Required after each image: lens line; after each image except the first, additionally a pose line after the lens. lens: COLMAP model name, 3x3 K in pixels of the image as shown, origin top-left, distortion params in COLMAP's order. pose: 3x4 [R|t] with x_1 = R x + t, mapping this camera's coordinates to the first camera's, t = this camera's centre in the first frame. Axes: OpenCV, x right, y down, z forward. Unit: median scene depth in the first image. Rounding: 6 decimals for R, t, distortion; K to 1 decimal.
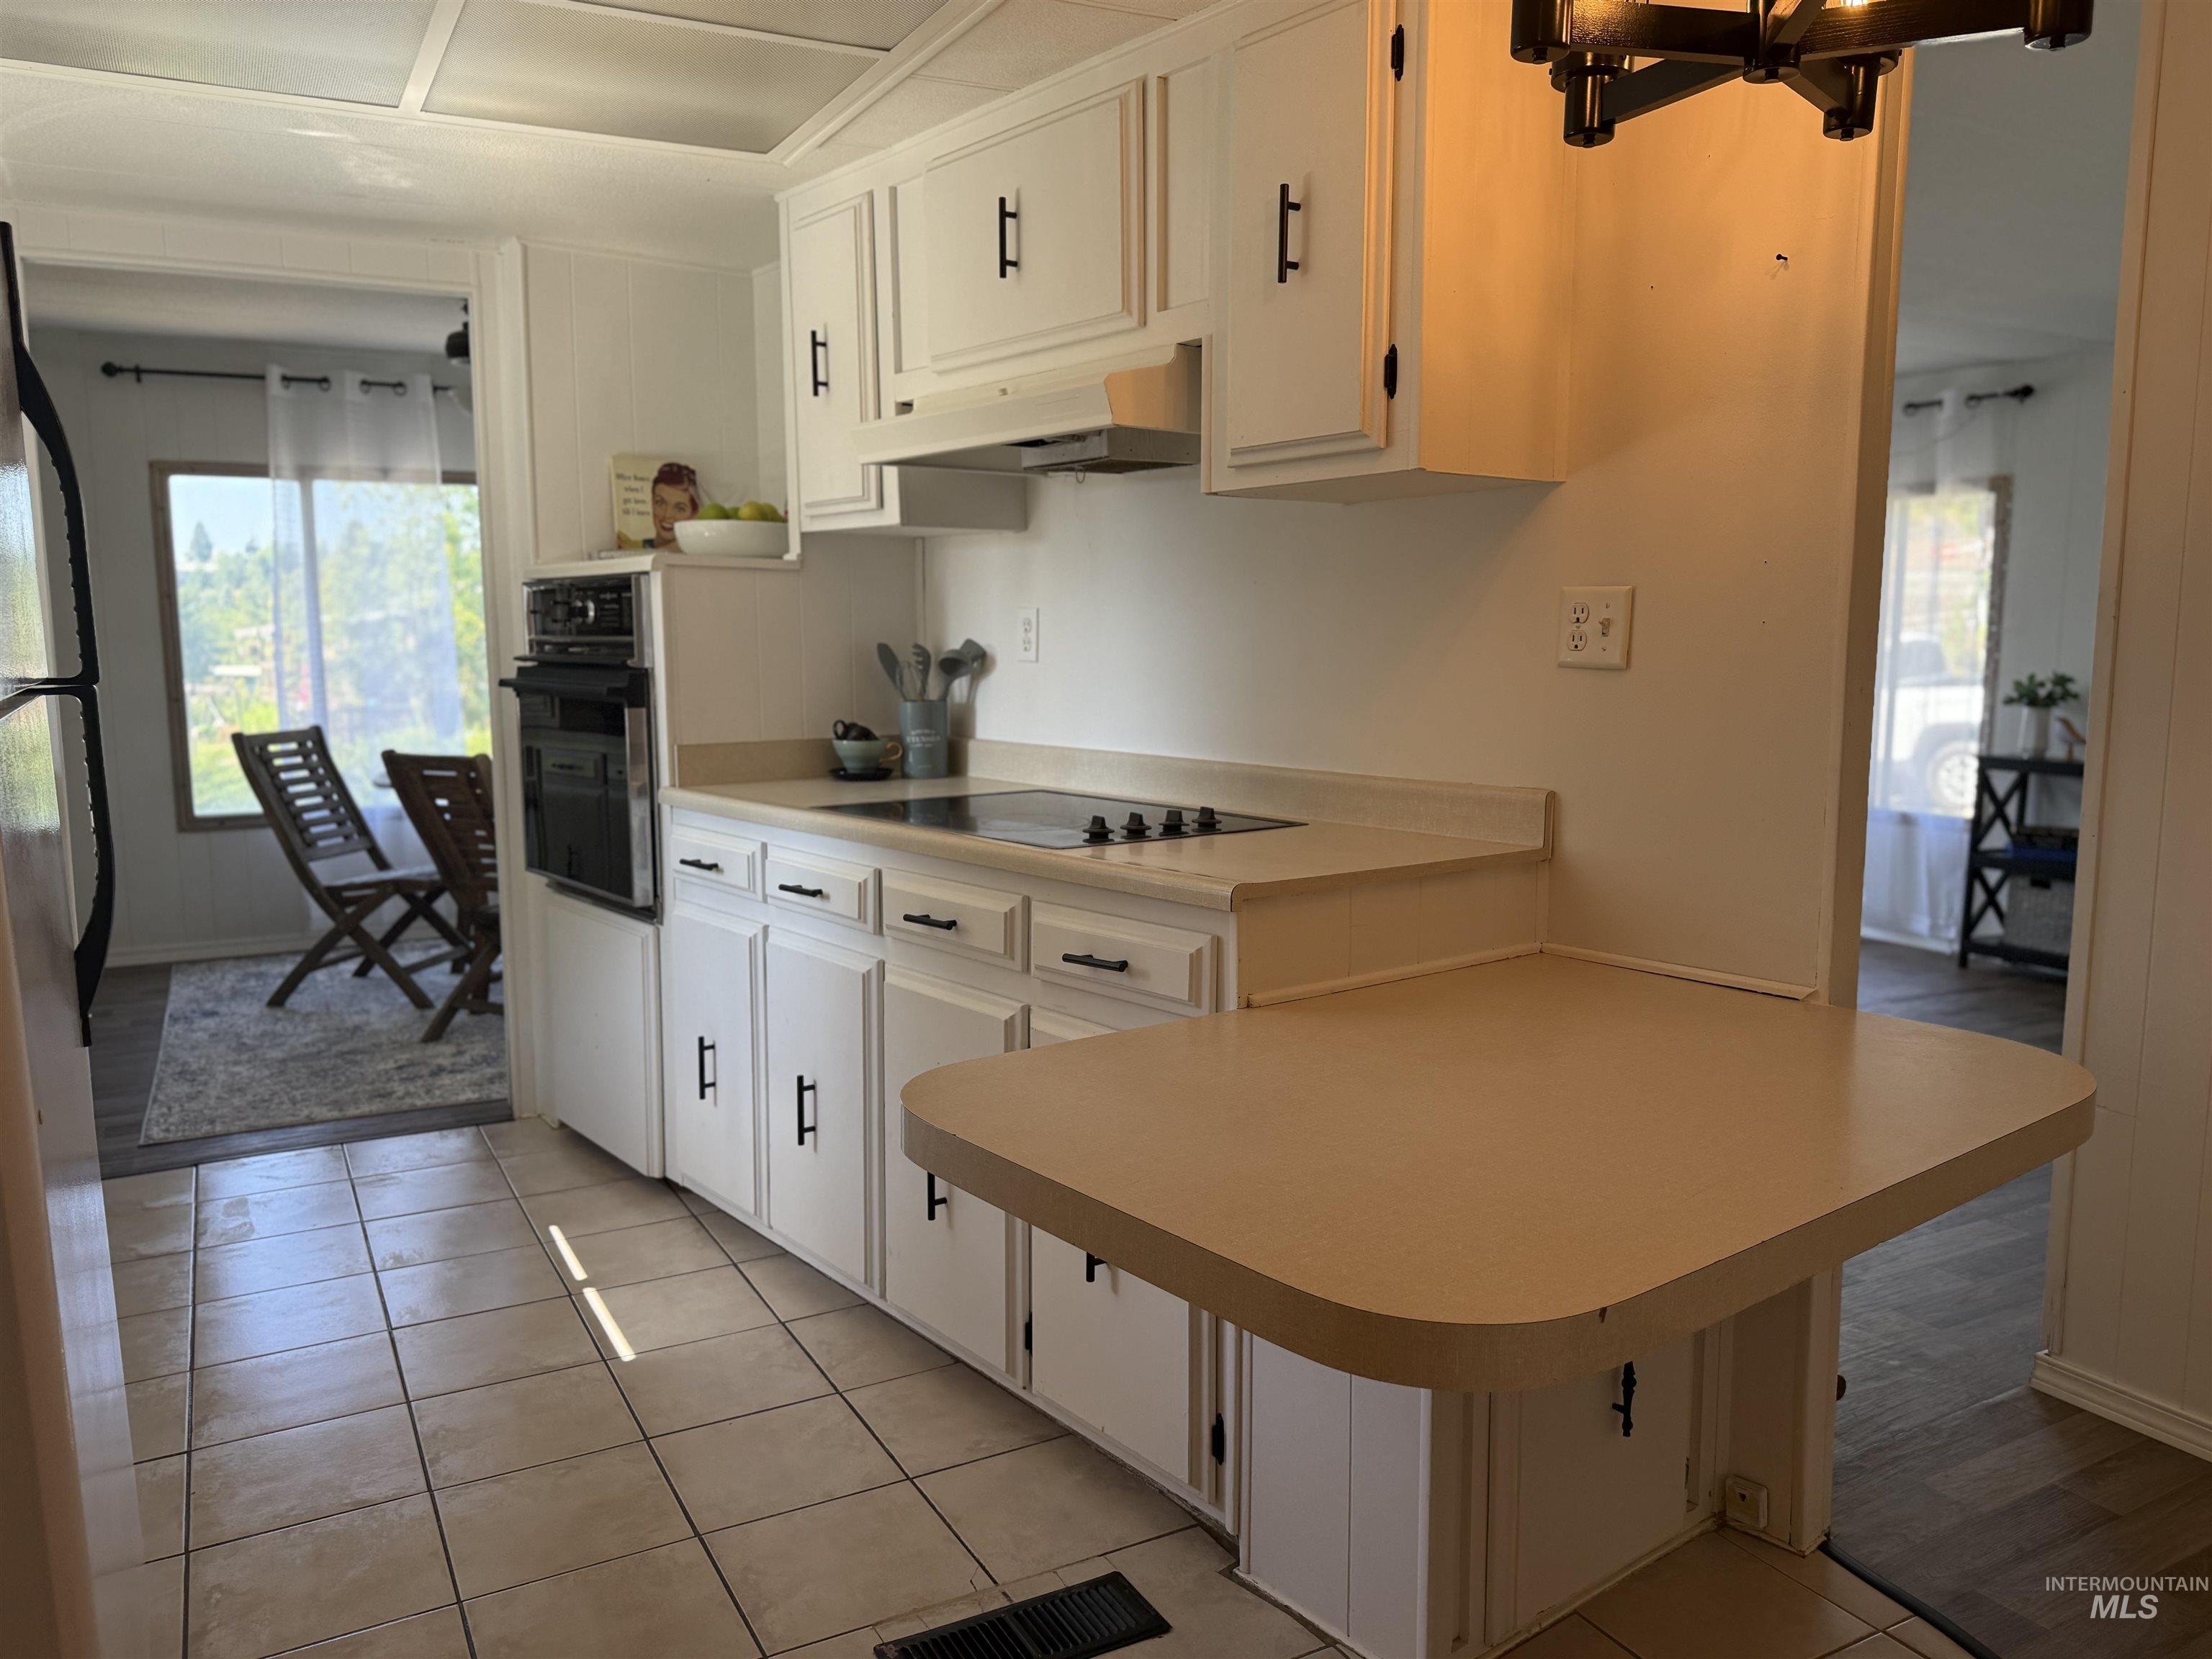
lens RADIAL K [[1627.3, 0, 1094.0], [0, 1627.3, 833.9], [0, 0, 1]] dist [0.233158, -0.421059]
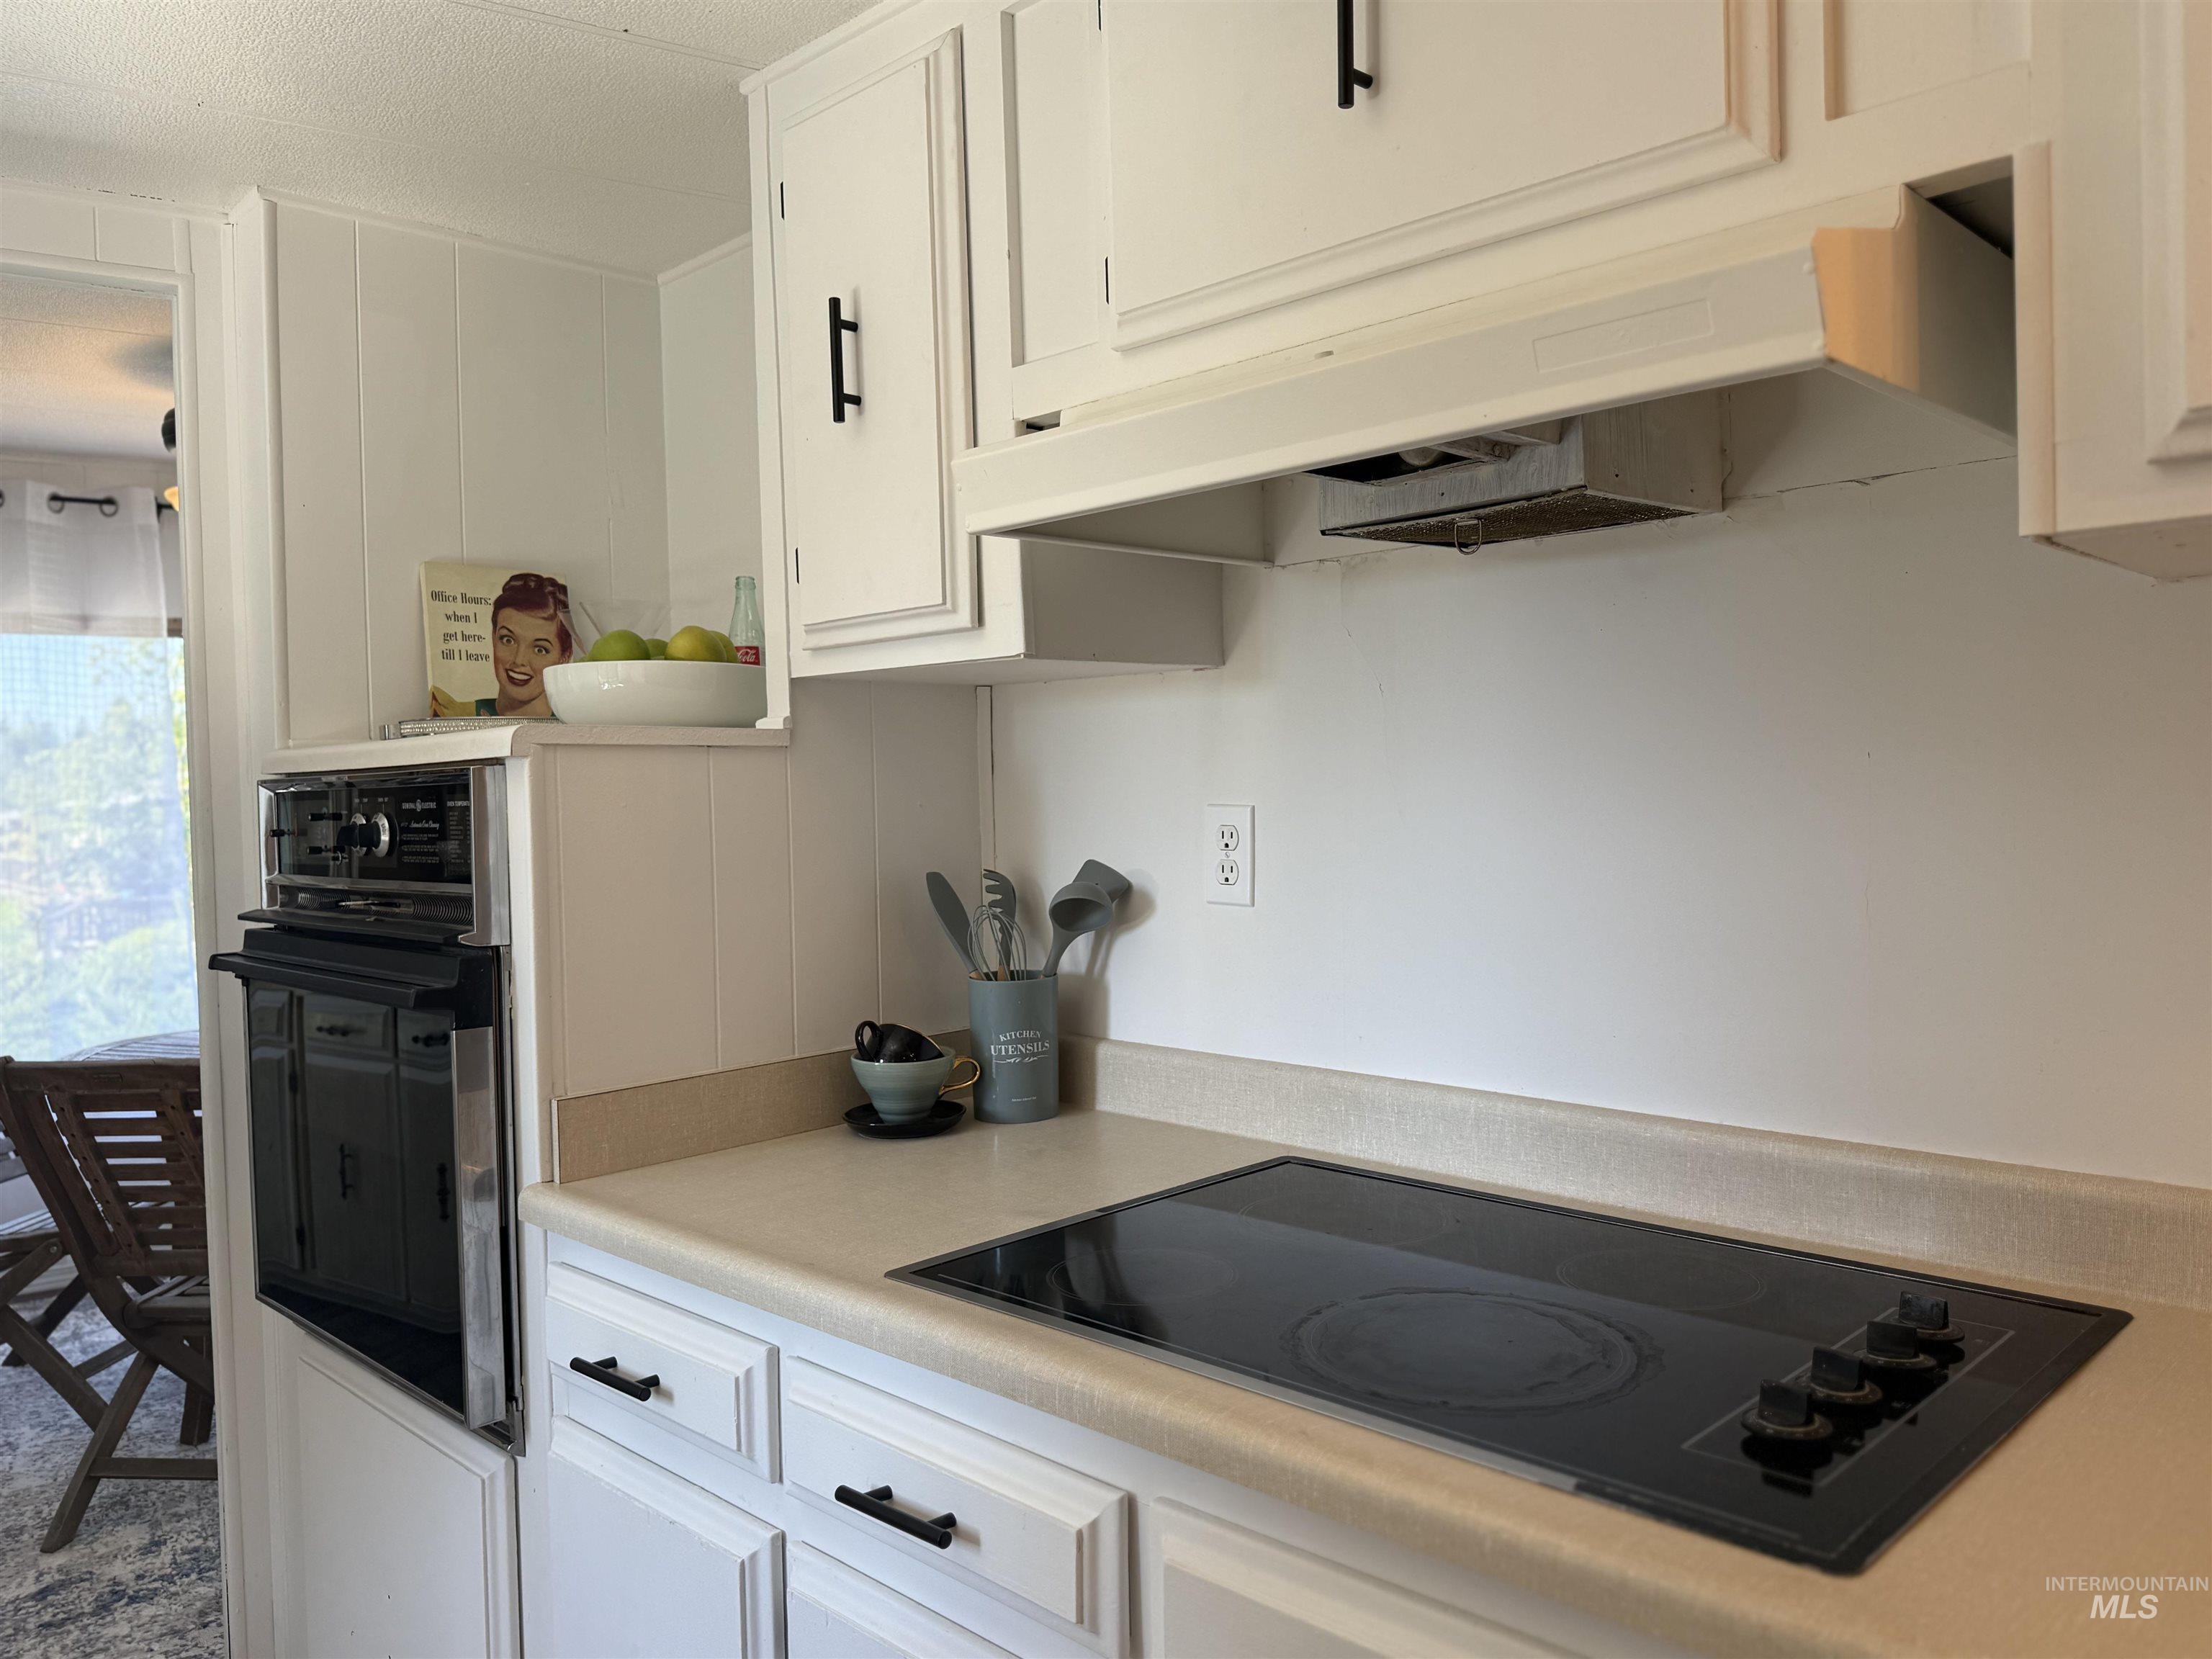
lens RADIAL K [[1643.1, 0, 1103.5], [0, 1643.1, 836.2], [0, 0, 1]] dist [0.137930, -0.209162]
pose [[0.992758, -0.025410, 0.117416, -0.137049], [0.036380, 0.995071, -0.092251, -0.075376], [-0.114493, 0.095854, 0.988789, 0.443474]]
